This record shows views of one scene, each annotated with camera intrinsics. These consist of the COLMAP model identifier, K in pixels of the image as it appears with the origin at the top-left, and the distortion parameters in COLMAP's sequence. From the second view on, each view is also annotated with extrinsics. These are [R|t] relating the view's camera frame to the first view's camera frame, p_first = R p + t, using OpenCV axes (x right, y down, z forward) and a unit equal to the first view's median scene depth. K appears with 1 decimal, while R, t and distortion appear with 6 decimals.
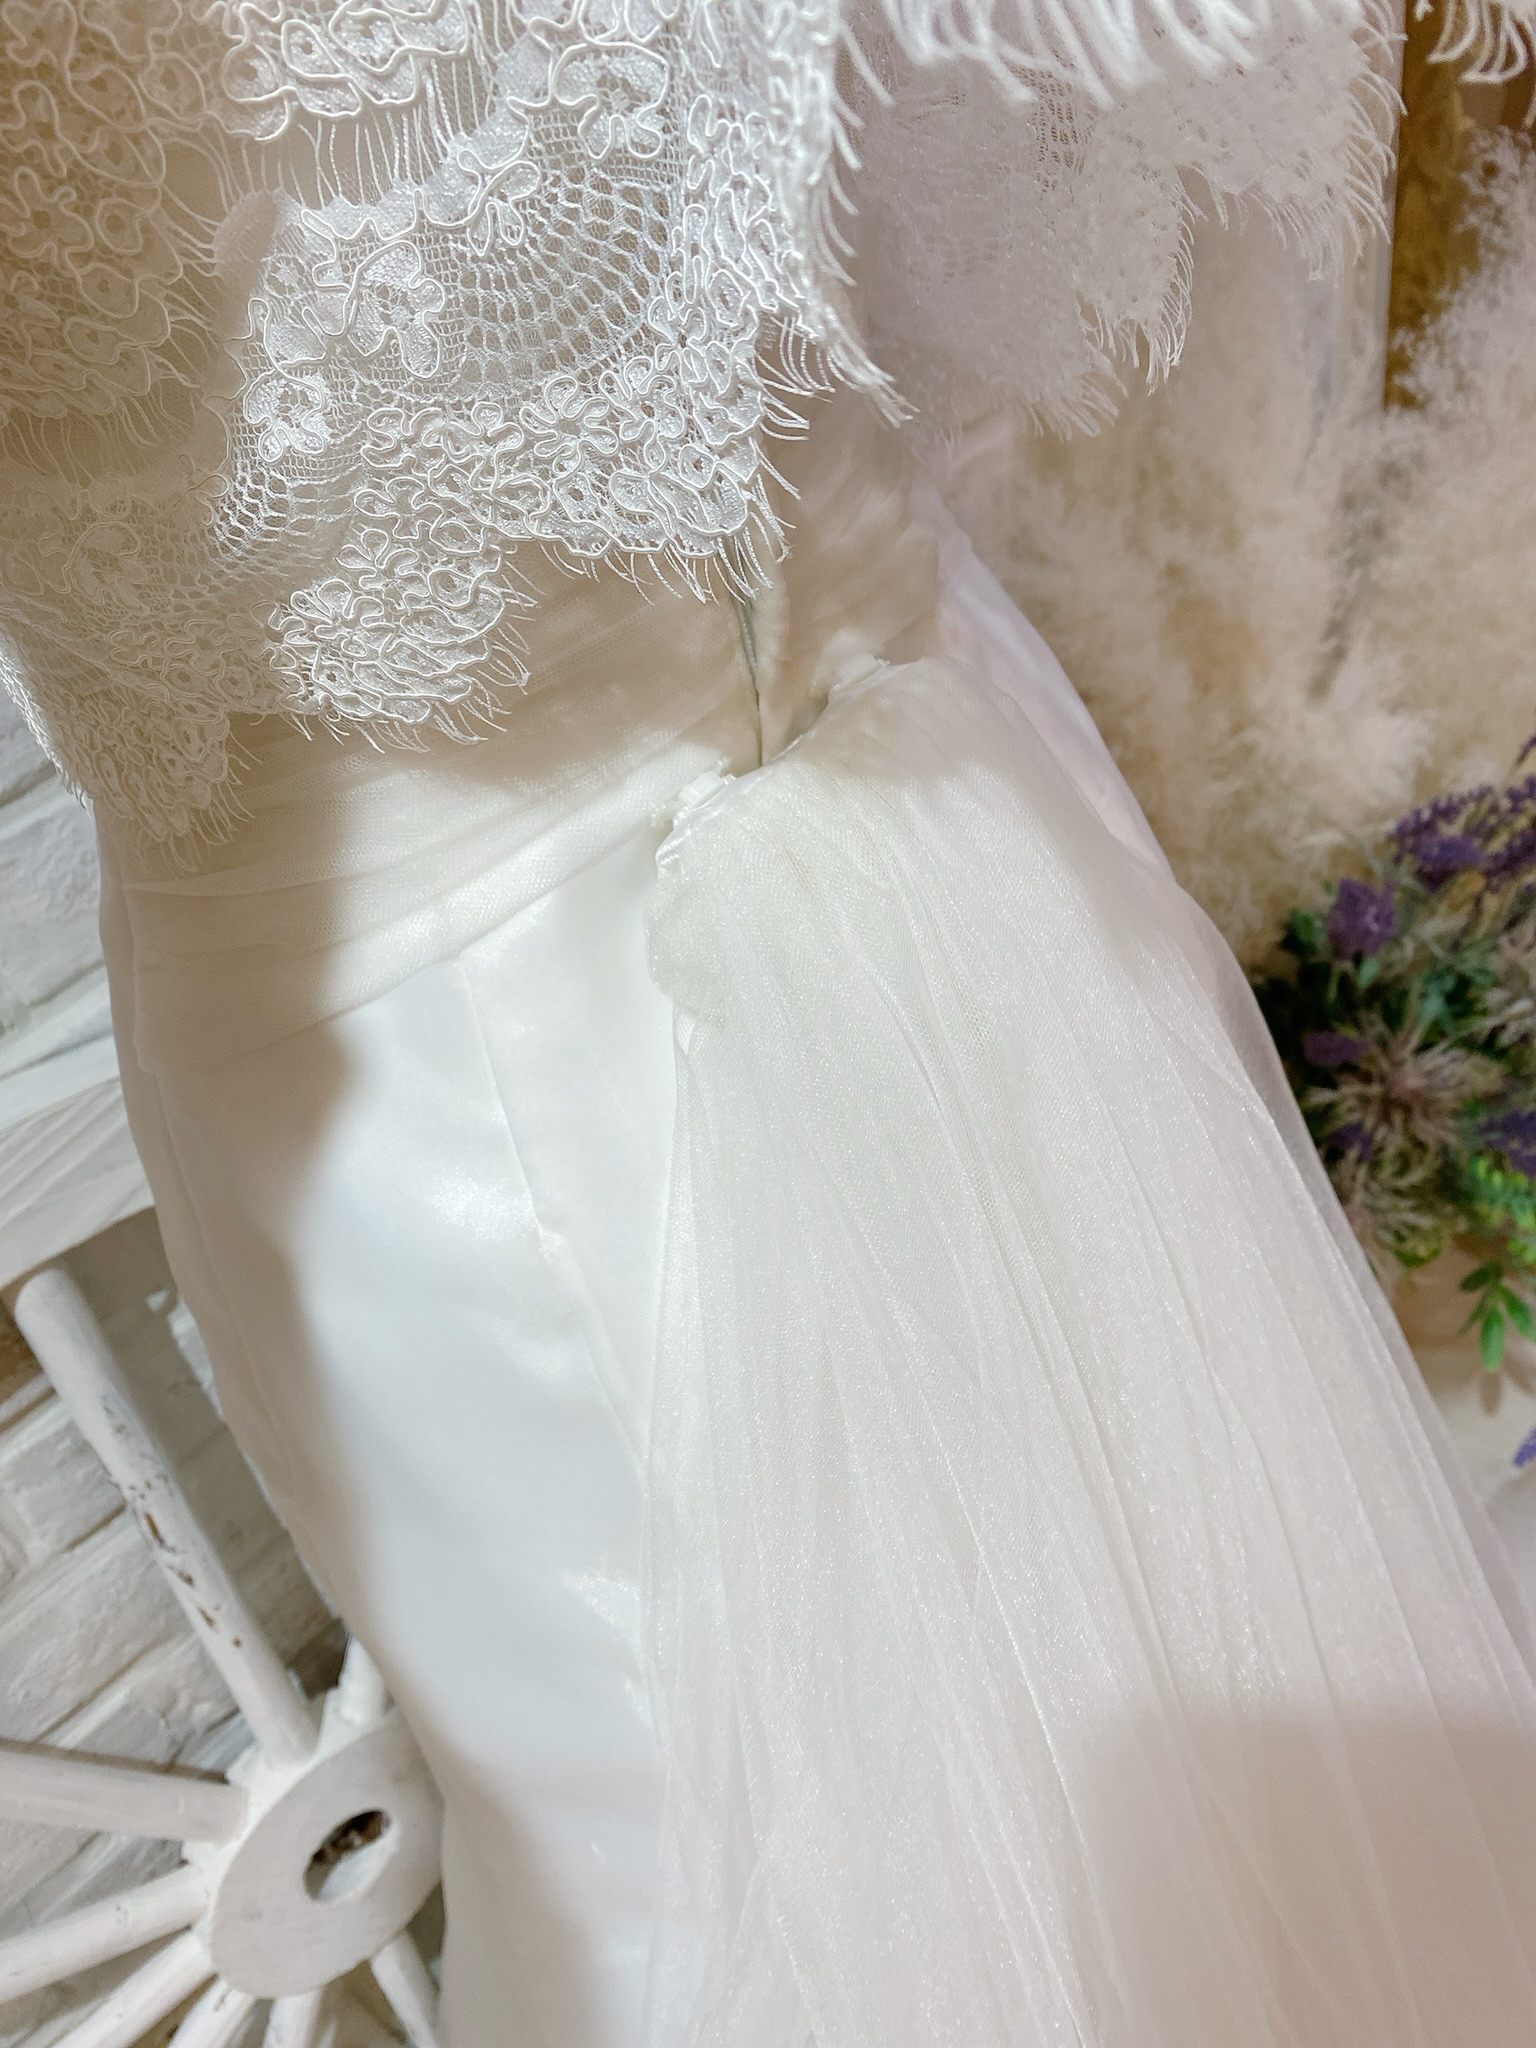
lens RADIAL K [[1575.7, 0, 776.3], [0, 1575.7, 1003.7], [0, 0, 1]] dist [-0.007804, 0.001836]
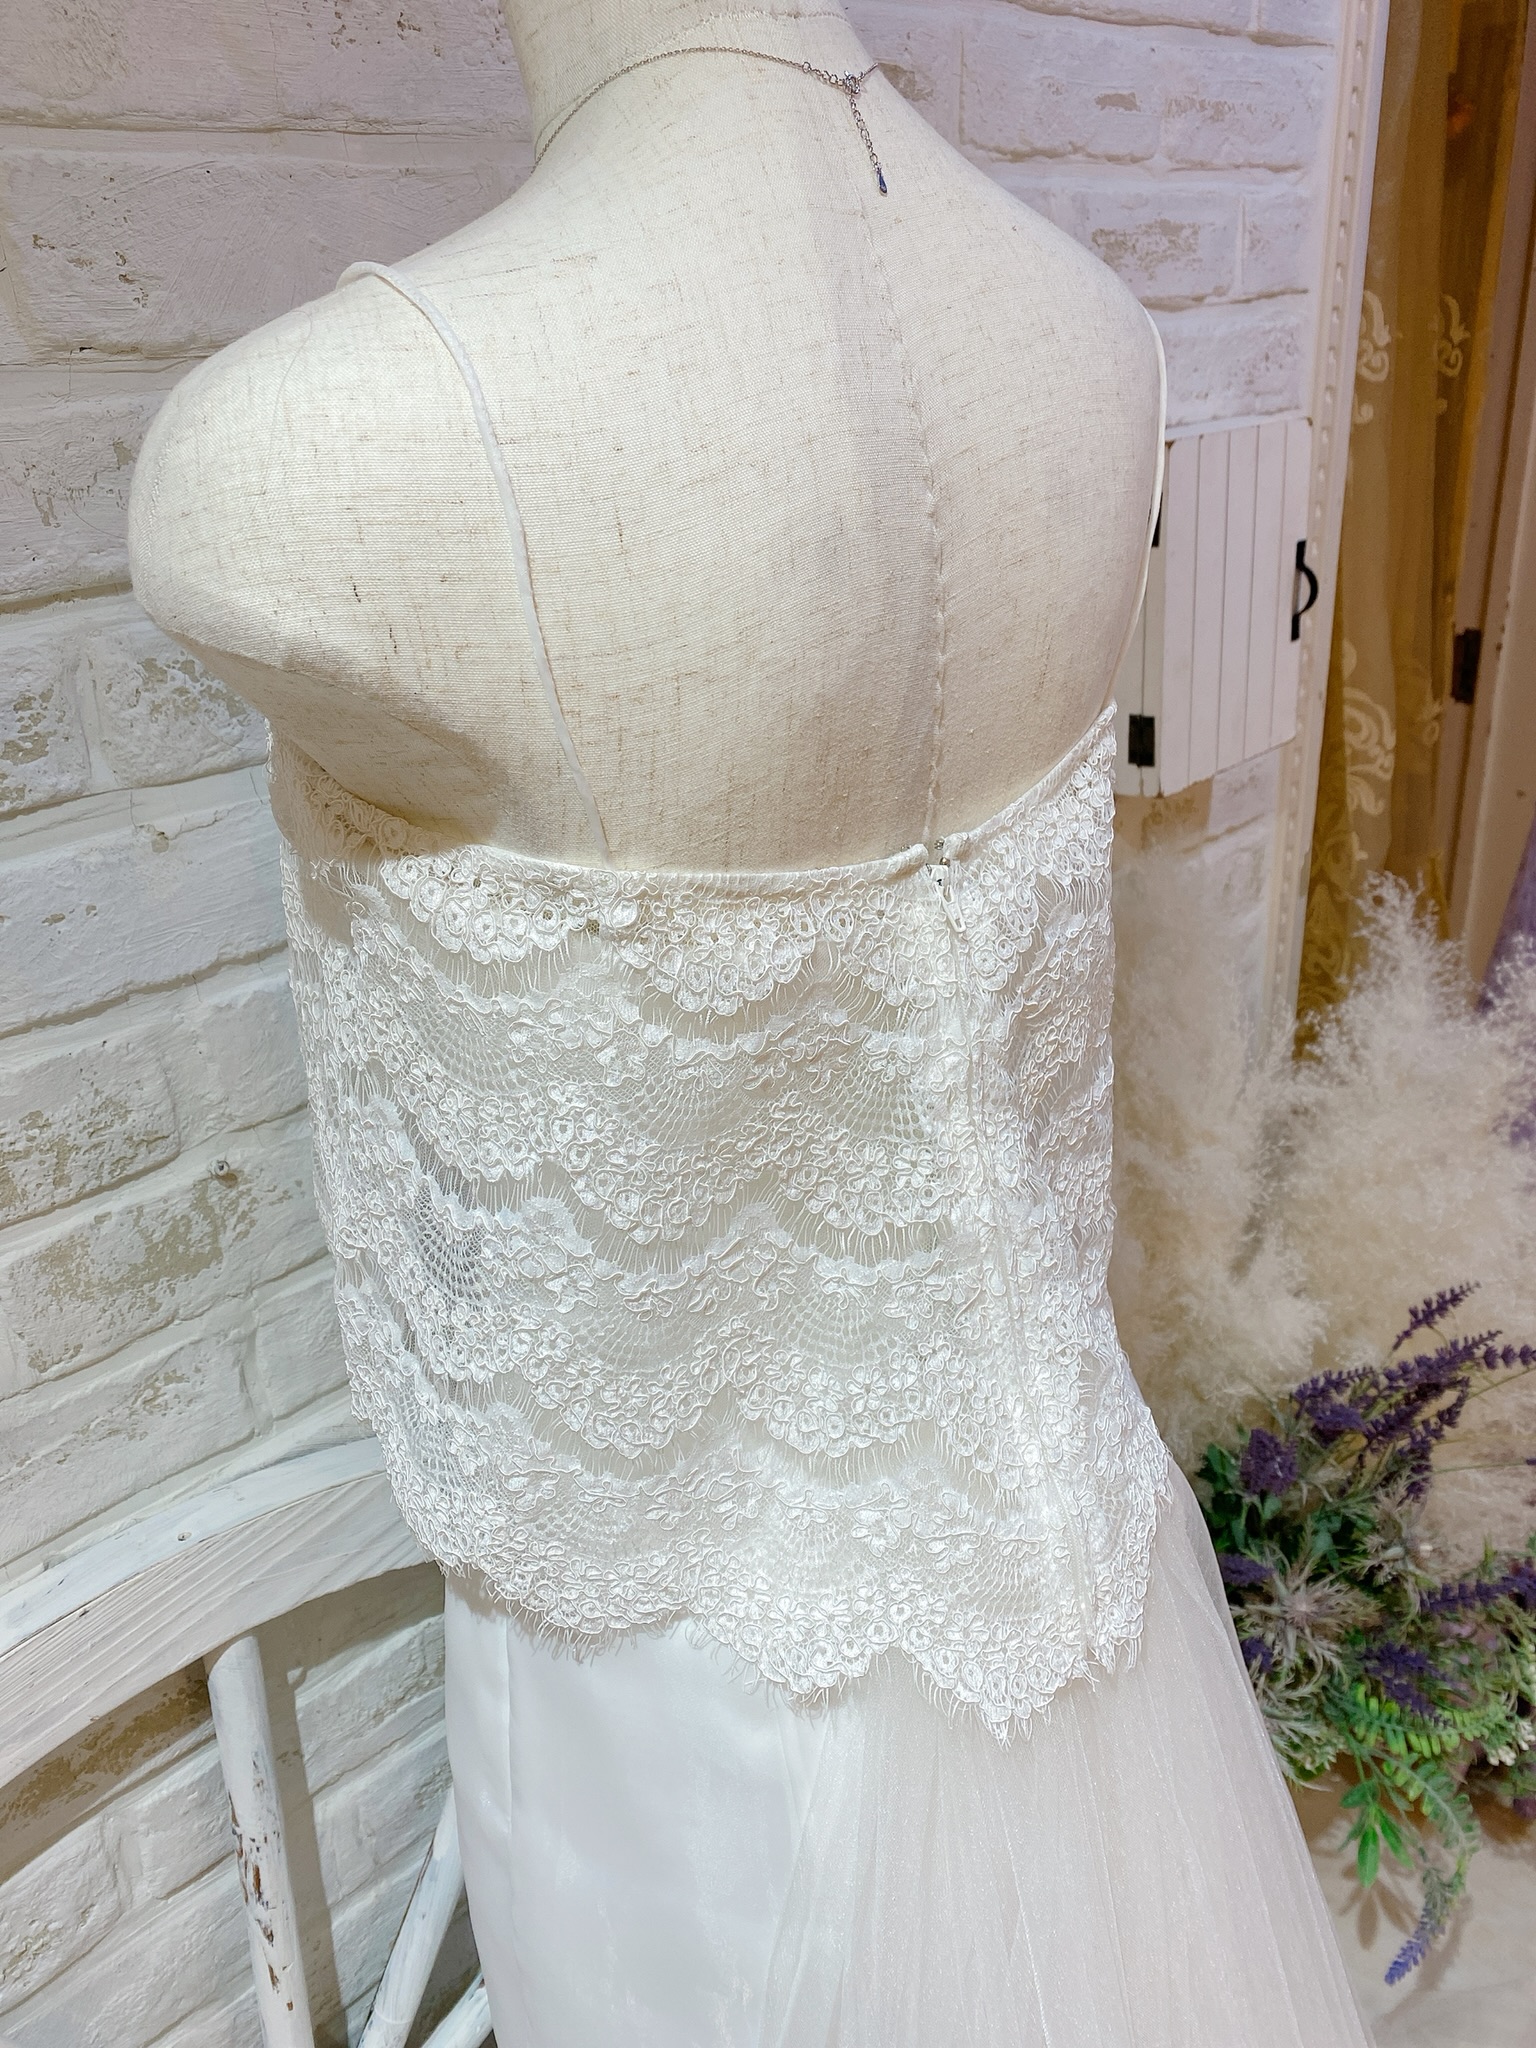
lens RADIAL K [[1575.7, 0, 775.4], [0, 1575.7, 1030.4], [0, 0, 1]] dist [-0.007804, 0.001836]
pose [[0.990673, 0.129376, 0.042775, -0.103181], [-0.113371, 0.956725, -0.268000, -0.003498], [-0.075597, 0.260651, 0.962469, -0.236325]]
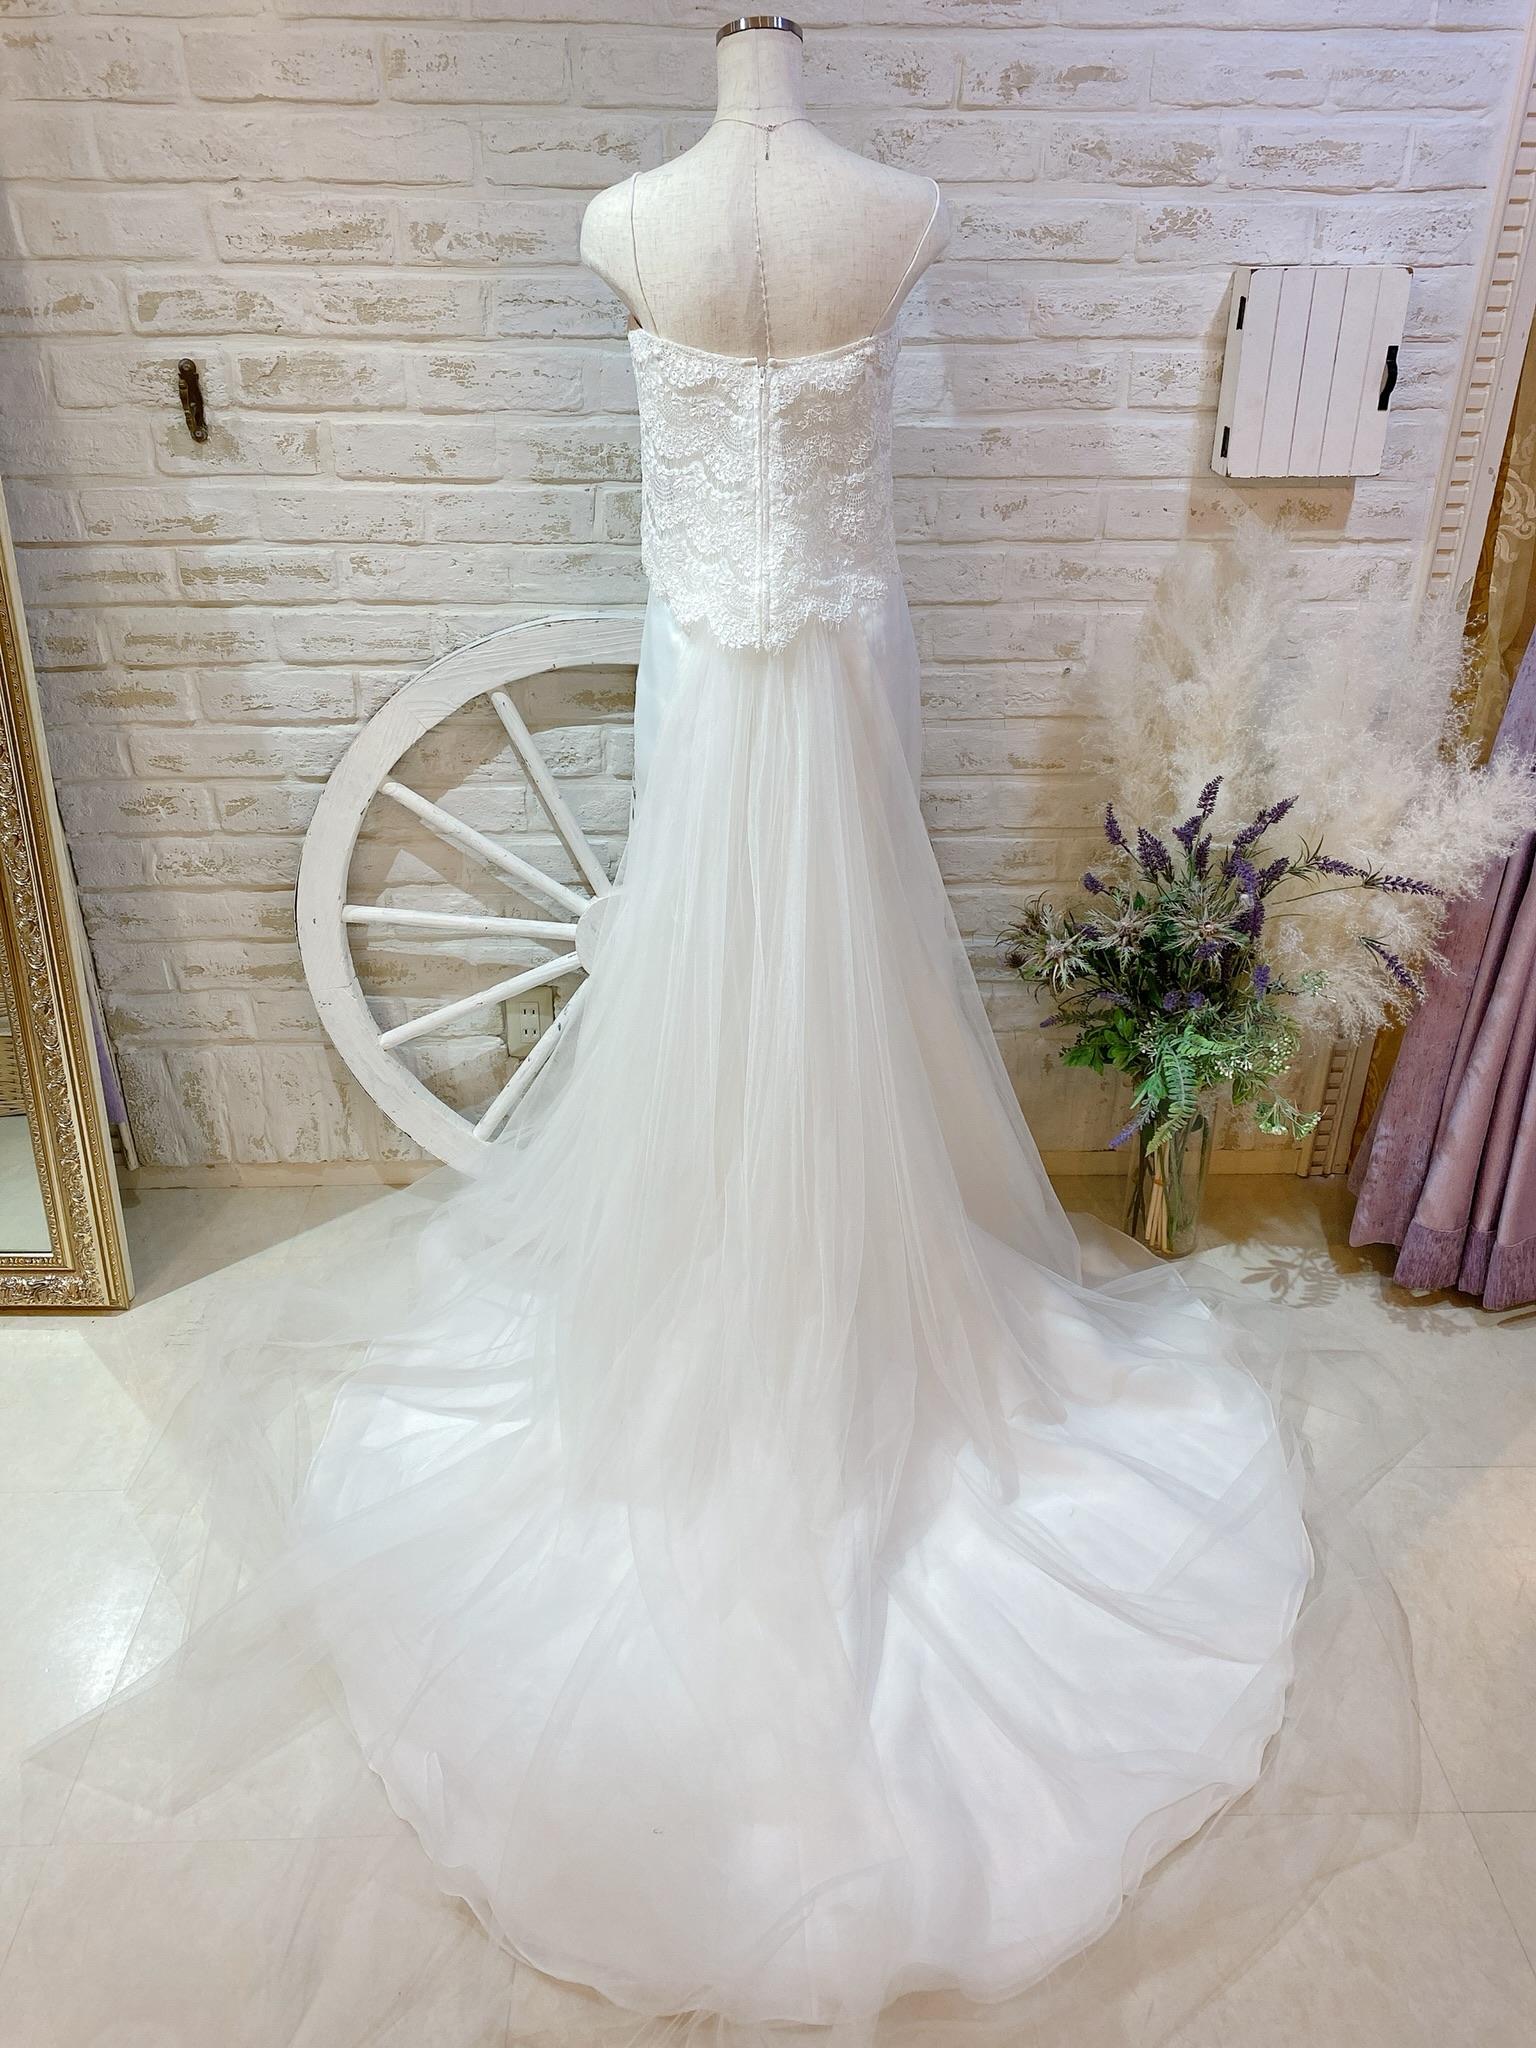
lens RADIAL K [[1575.7, 0, 767.9], [0, 1575.7, 1034.0], [0, 0, 1]] dist [-0.007804, 0.001836]
pose [[0.687604, 0.509588, -0.517225, 1.334022], [-0.557955, 0.826679, 0.072722, 0.304721], [0.464637, 0.238584, 0.852754, -1.119050]]
